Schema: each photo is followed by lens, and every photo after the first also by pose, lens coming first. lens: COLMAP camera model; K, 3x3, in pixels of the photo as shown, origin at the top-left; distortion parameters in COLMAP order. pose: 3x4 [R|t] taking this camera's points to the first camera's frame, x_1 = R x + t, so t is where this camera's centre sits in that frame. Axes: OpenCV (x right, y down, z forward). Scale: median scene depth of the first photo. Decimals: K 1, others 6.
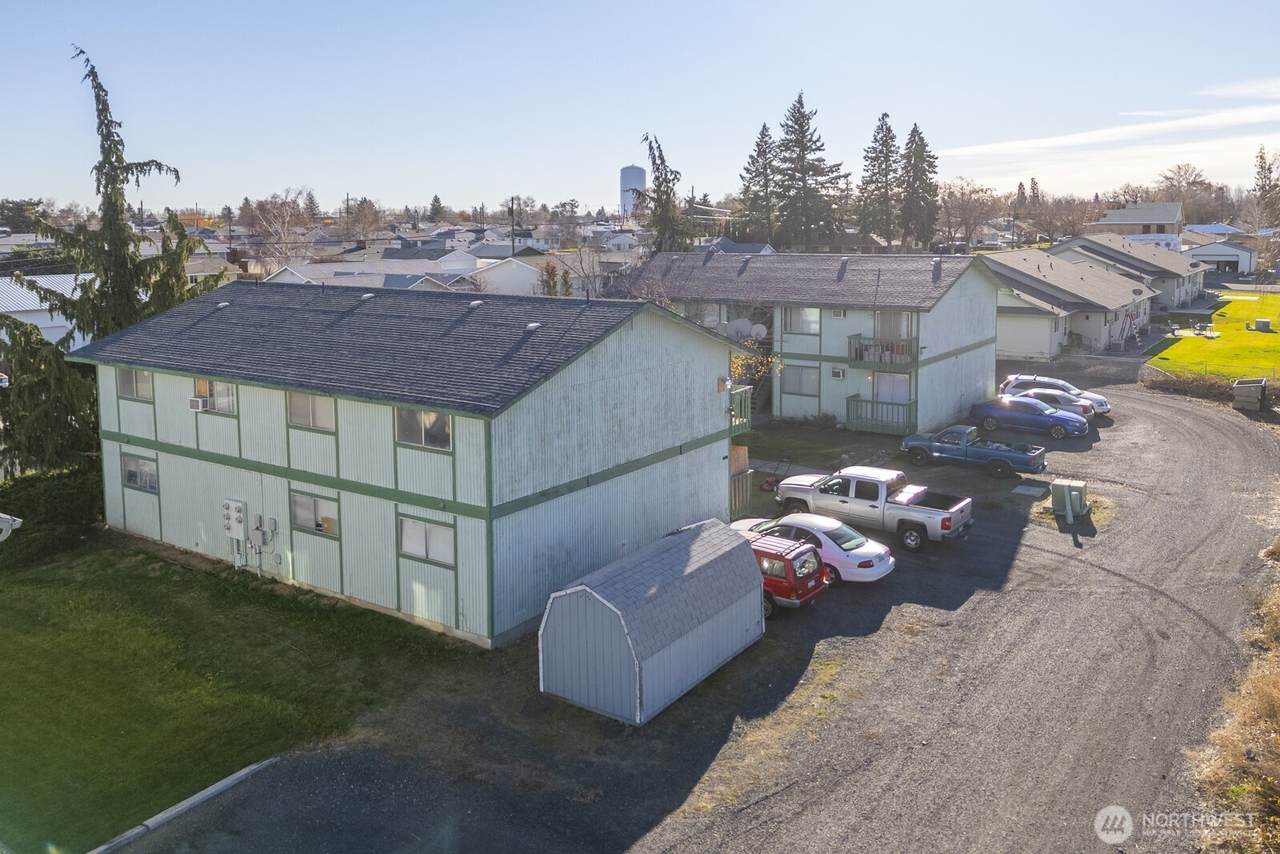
lens RADIAL K [[1051.6, 0, 637.0], [0, 1051.6, 346.3], [0, 0, 1]] dist [0.035904, 0.000334]
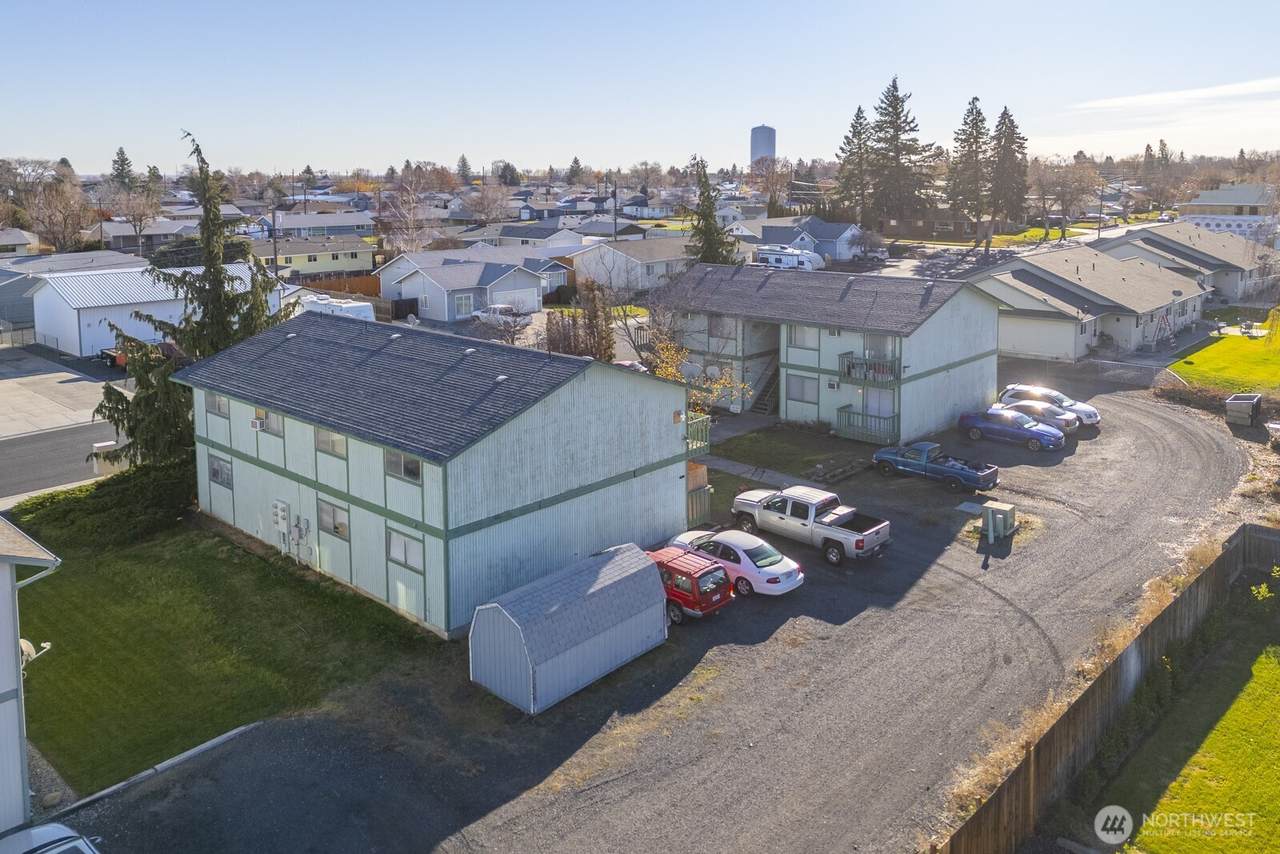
lens RADIAL K [[993.4, 0, 641.8], [0, 993.4, 304.4], [0, 0, 1]] dist [0.038290, -0.012196]
pose [[0.991506, 0.020689, -0.128402, 0.196618], [-0.019130, 0.999728, 0.013357, -0.114136], [0.128643, -0.010787, 0.991632, -0.135253]]
